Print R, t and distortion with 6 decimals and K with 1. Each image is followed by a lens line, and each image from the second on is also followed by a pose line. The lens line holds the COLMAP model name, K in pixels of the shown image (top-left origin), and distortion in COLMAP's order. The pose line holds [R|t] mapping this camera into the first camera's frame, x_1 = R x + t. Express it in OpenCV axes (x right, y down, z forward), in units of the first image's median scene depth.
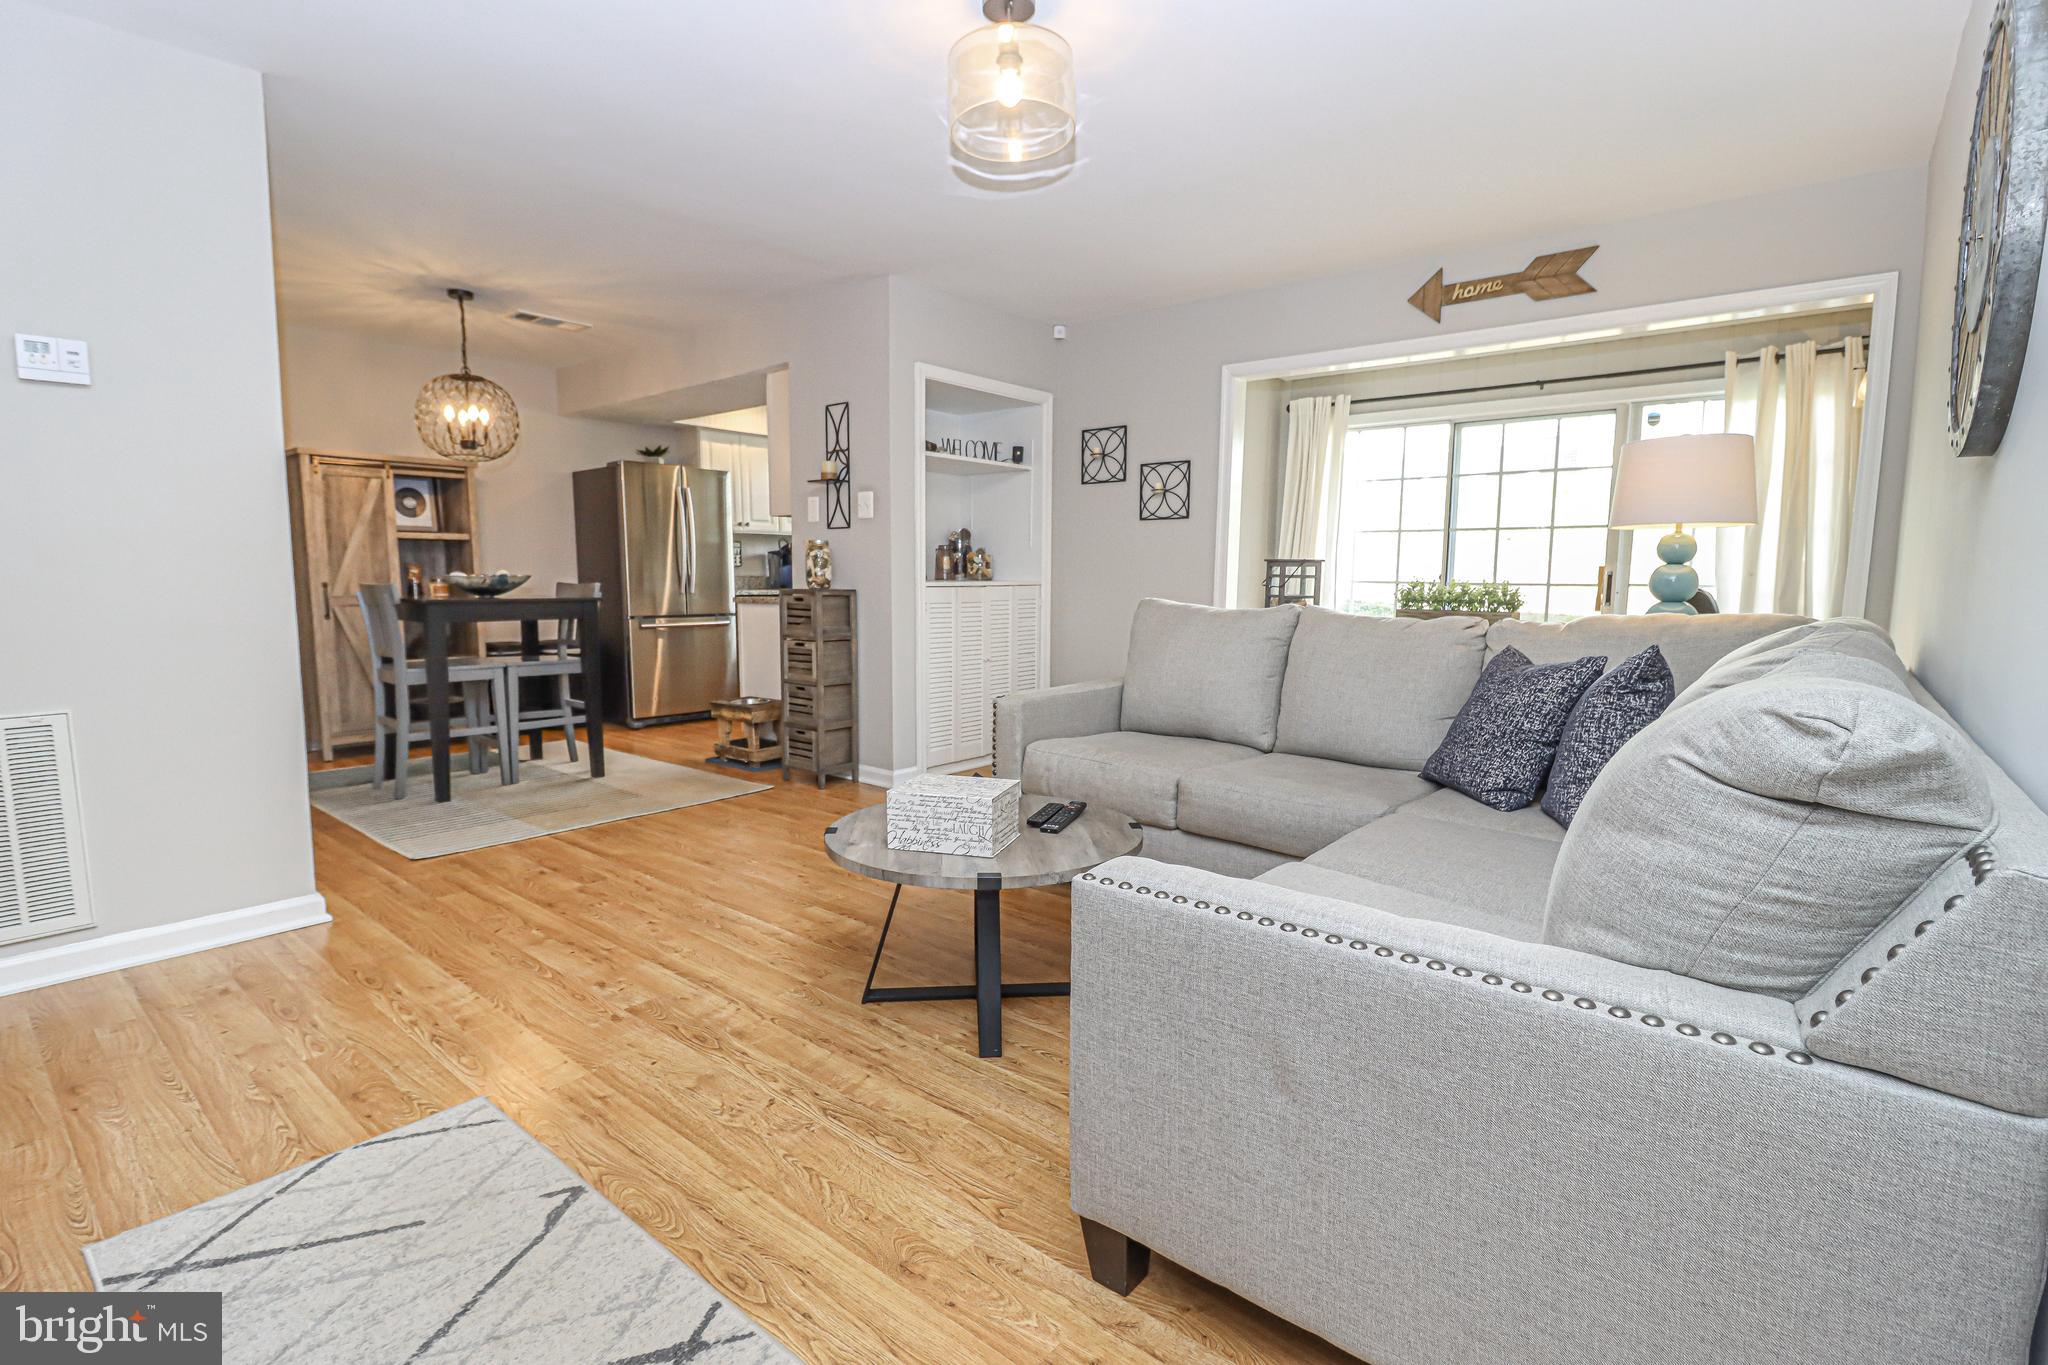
lens RADIAL K [[952.1, 0, 1031.1], [0, 952.1, 689.5], [0, 0, 1]] dist [-0.002411, -0.011707]
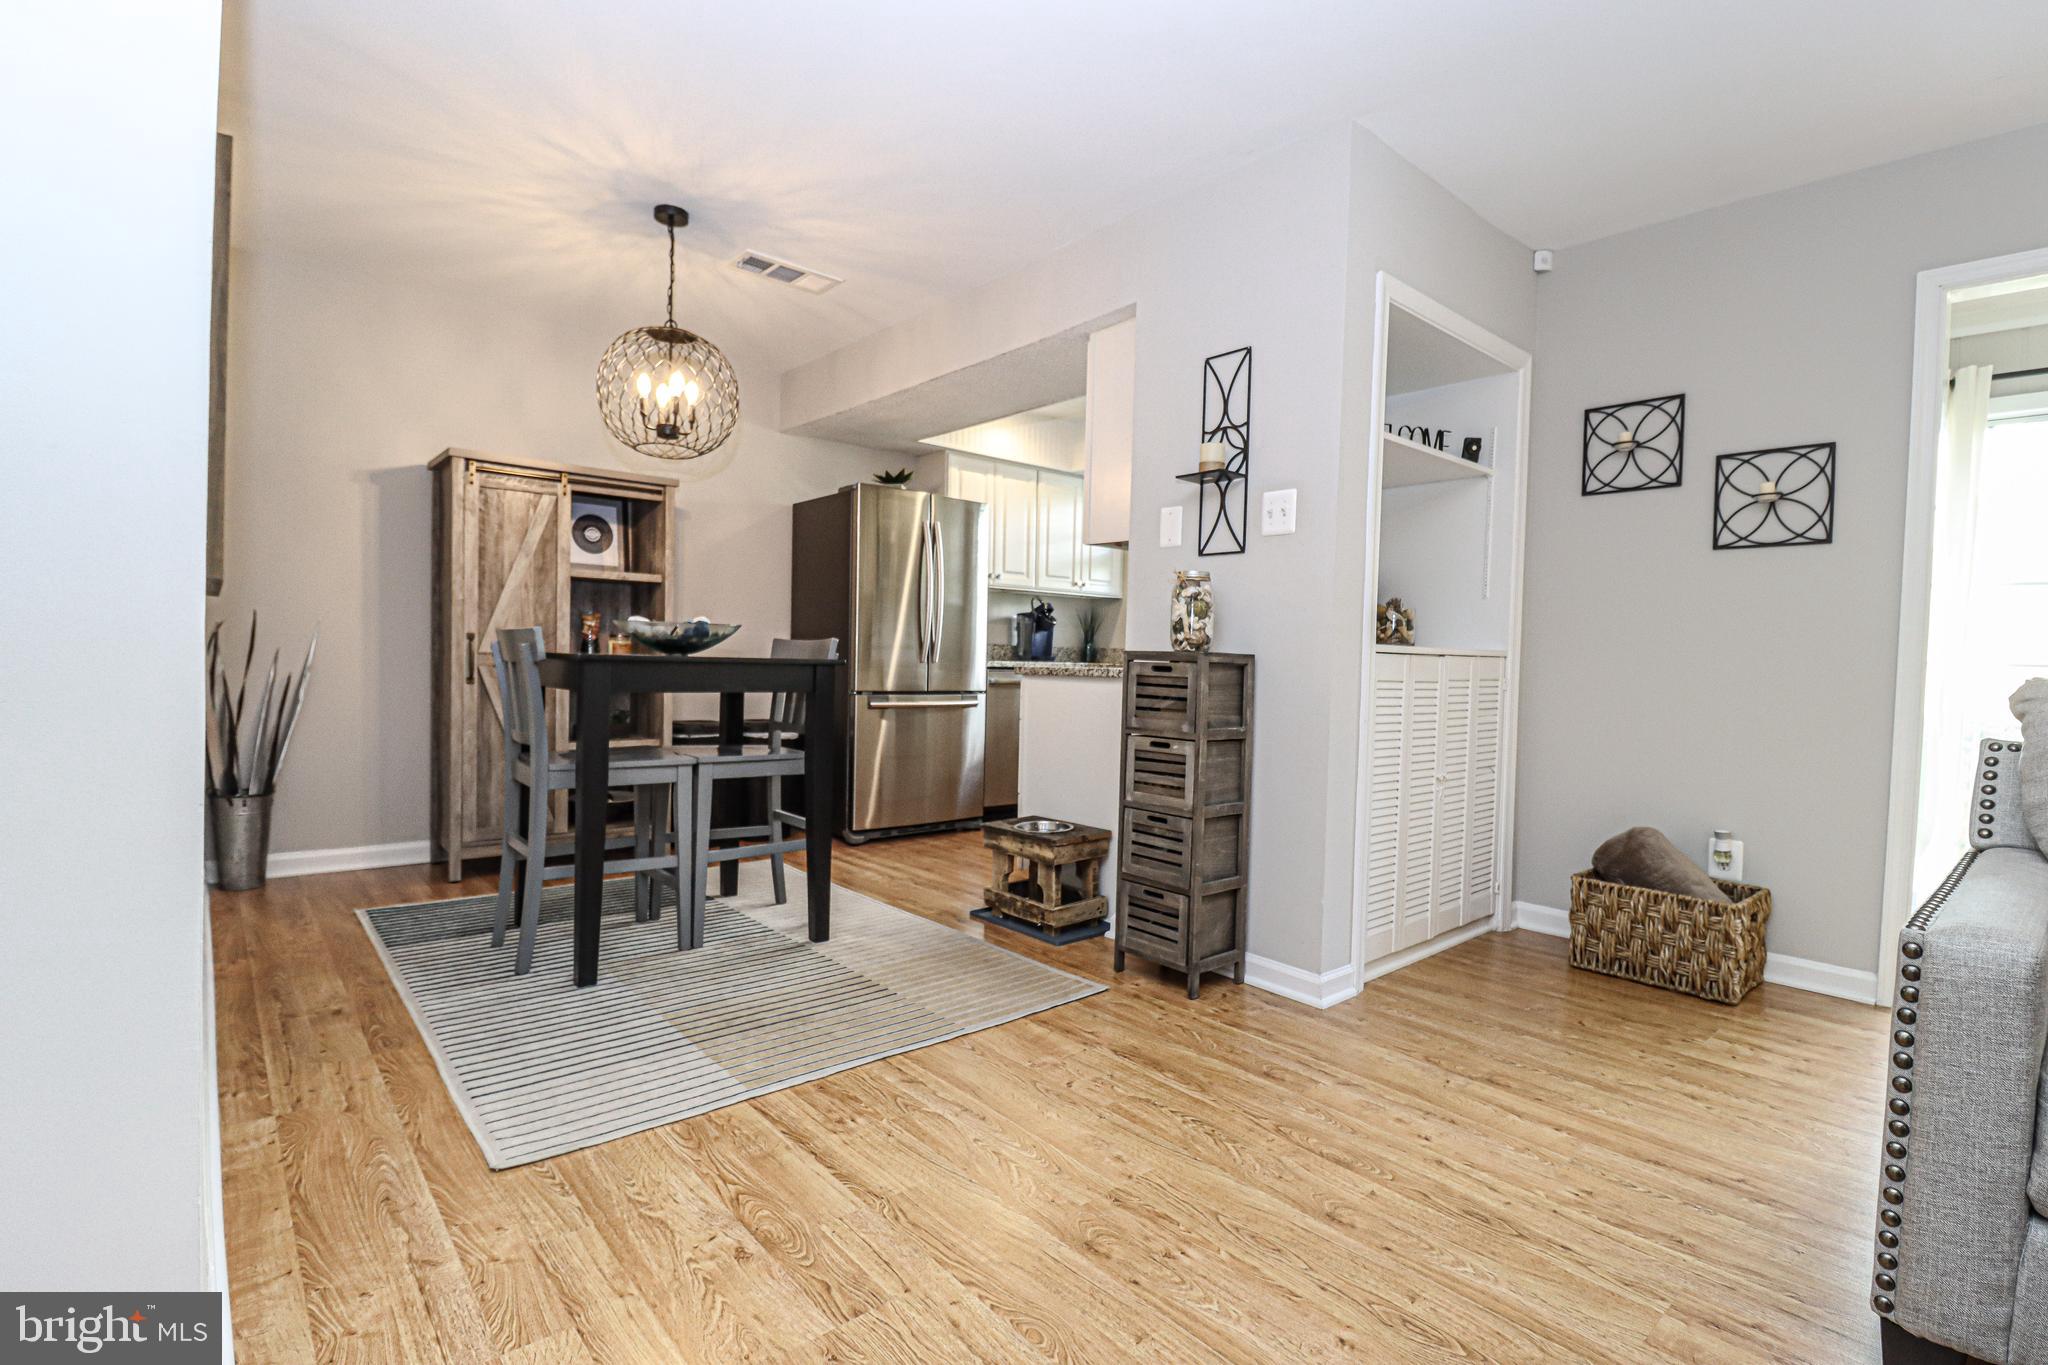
lens RADIAL K [[952.1, 0, 1027.2], [0, 952.1, 686.5], [0, 0, 1]] dist [-0.002411, -0.011707]
pose [[0.985099, 0.023992, -0.170304, -0.222398], [-0.039531, 0.995296, -0.088446, -0.027362], [0.167381, 0.093861, 0.981414, 0.398931]]
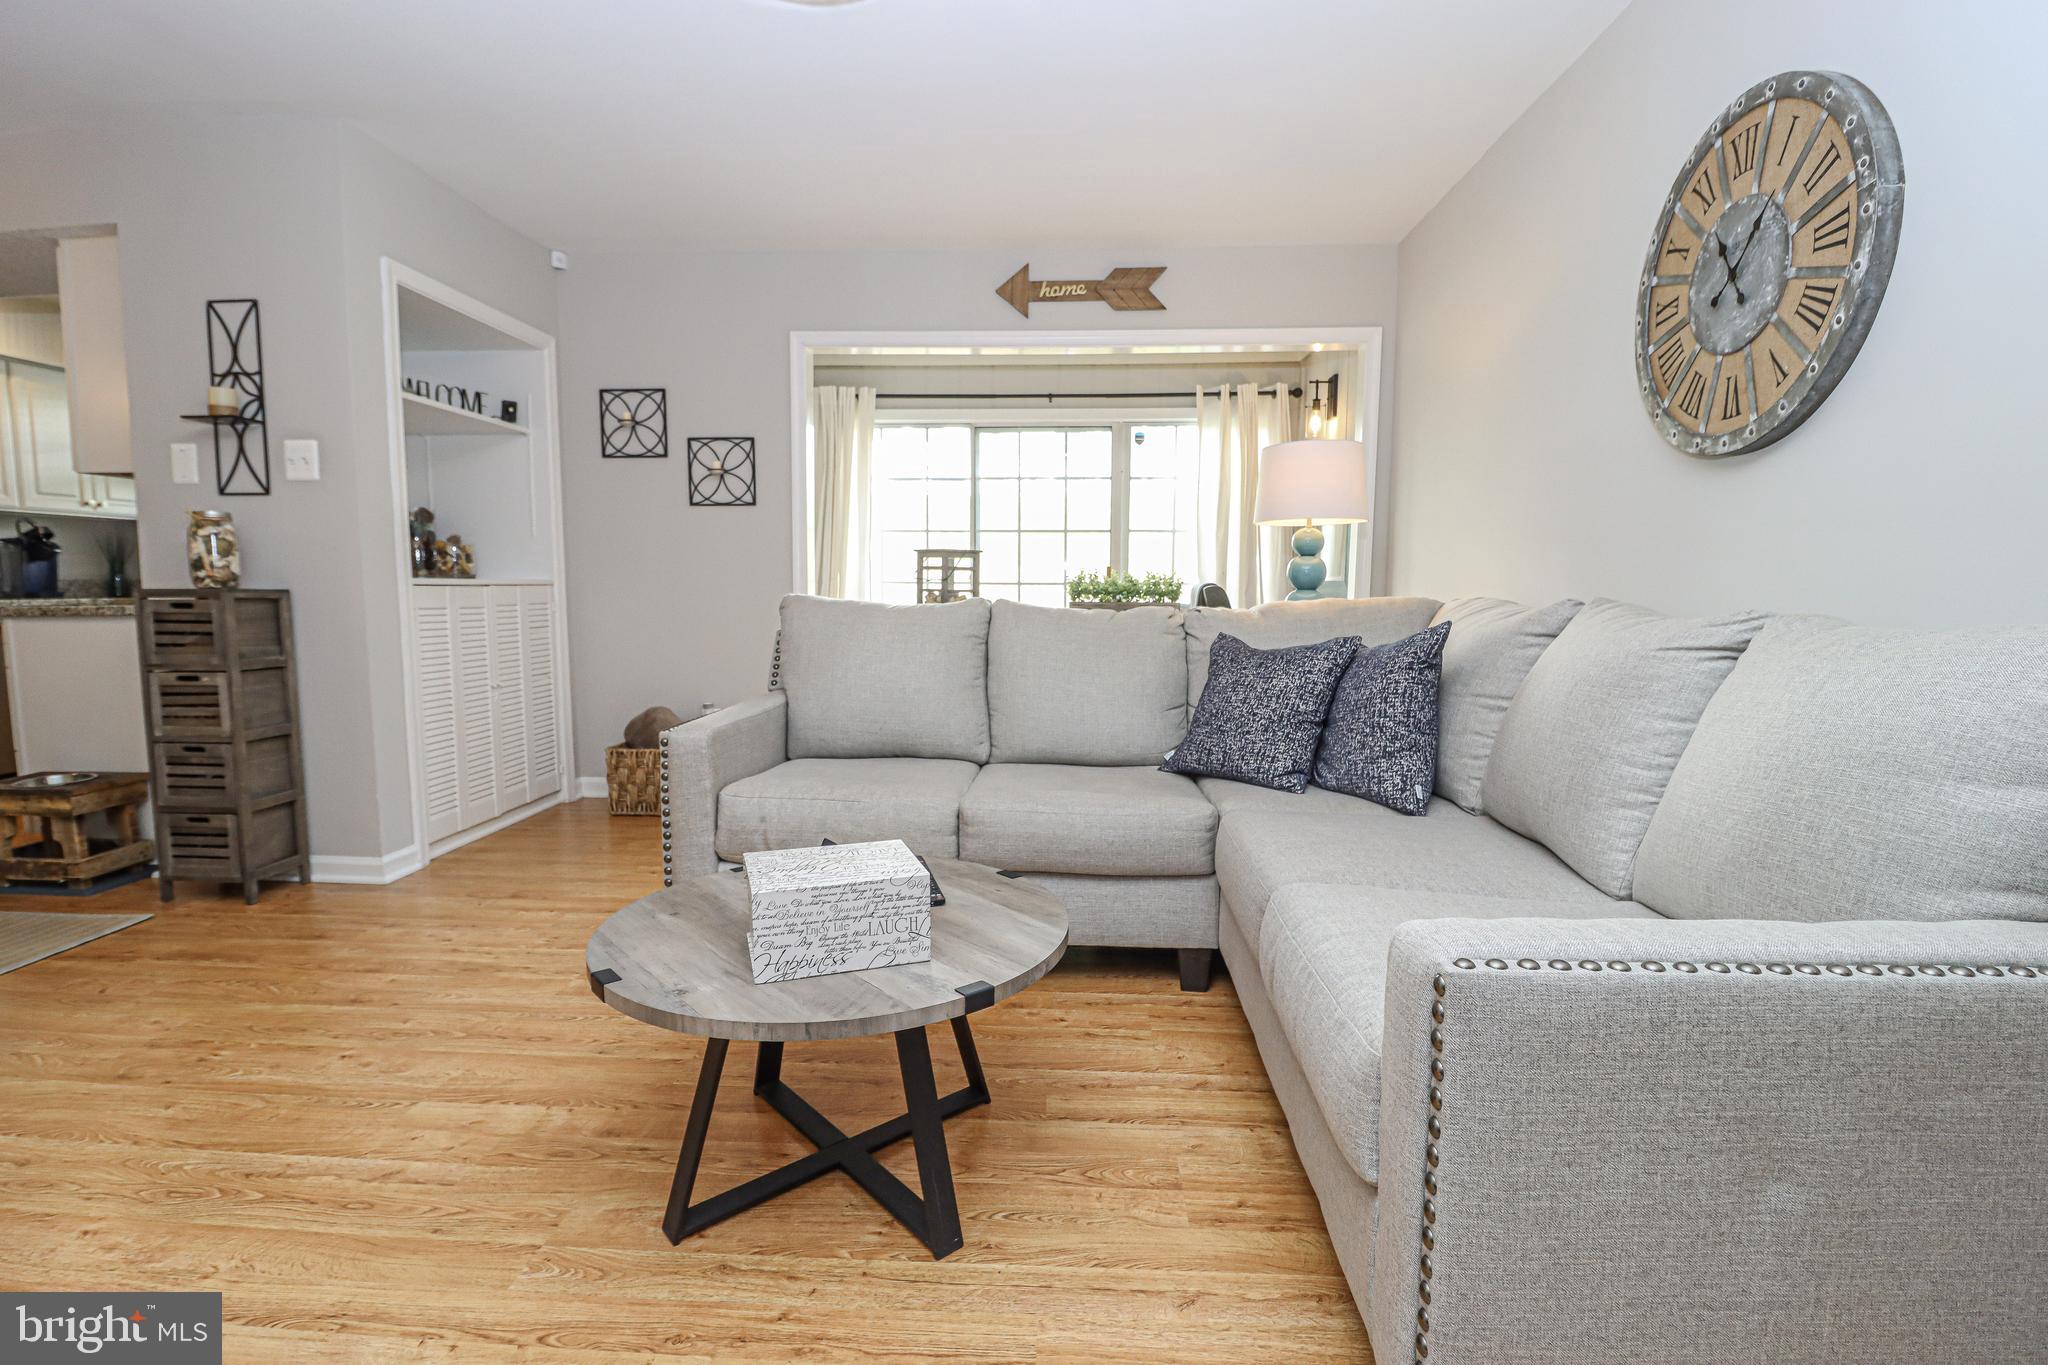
lens RADIAL K [[952.1, 0, 1021.7], [0, 952.1, 689.4], [0, 0, 1]] dist [-0.002411, -0.011707]
pose [[0.805019, -0.065553, 0.589616, -0.167416], [0.072501, 0.997297, 0.011892, -0.007903], [-0.588802, 0.033175, 0.807596, 0.184361]]
